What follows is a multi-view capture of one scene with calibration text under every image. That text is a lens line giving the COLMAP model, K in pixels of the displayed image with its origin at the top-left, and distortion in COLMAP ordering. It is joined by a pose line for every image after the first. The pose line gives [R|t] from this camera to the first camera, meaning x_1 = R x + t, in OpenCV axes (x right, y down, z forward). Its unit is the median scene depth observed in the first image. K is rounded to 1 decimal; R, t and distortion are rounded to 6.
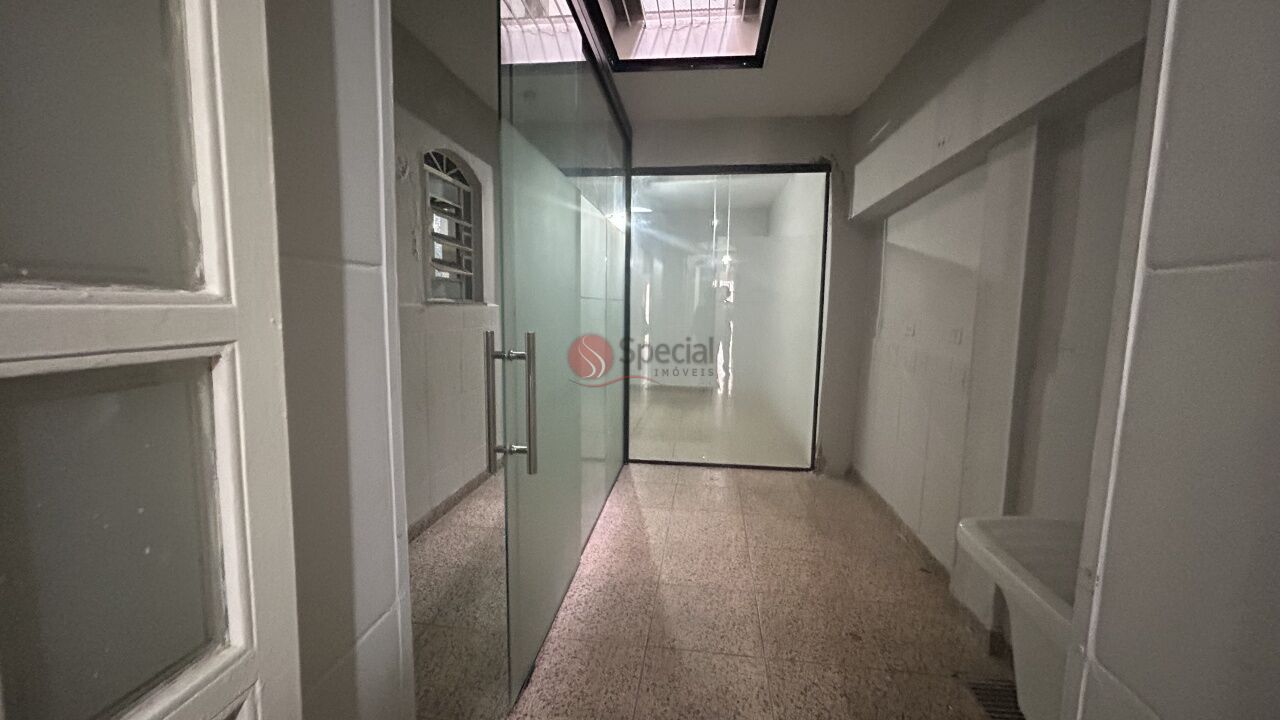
lens RADIAL K [[518.8, 0, 639.9], [0, 518.8, 359.2], [0, 0, 1]] dist [0.002742, 0.000264]
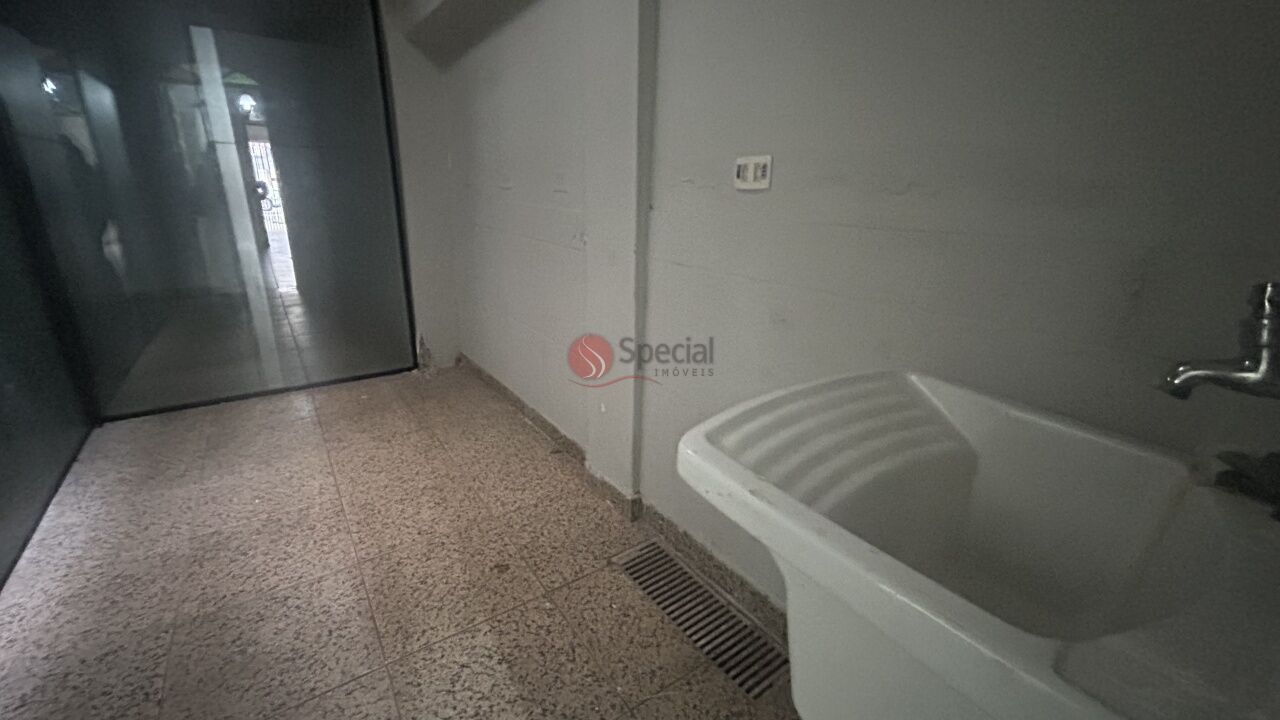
lens RADIAL K [[518.8, 0, 639.1], [0, 518.8, 355.9], [0, 0, 1]] dist [0.002742, 0.000264]
pose [[0.733106, -0.207155, 0.647798, 0.114830], [0.063622, 0.969196, 0.237932, 0.040910], [-0.677132, -0.133215, 0.723703, 0.309433]]
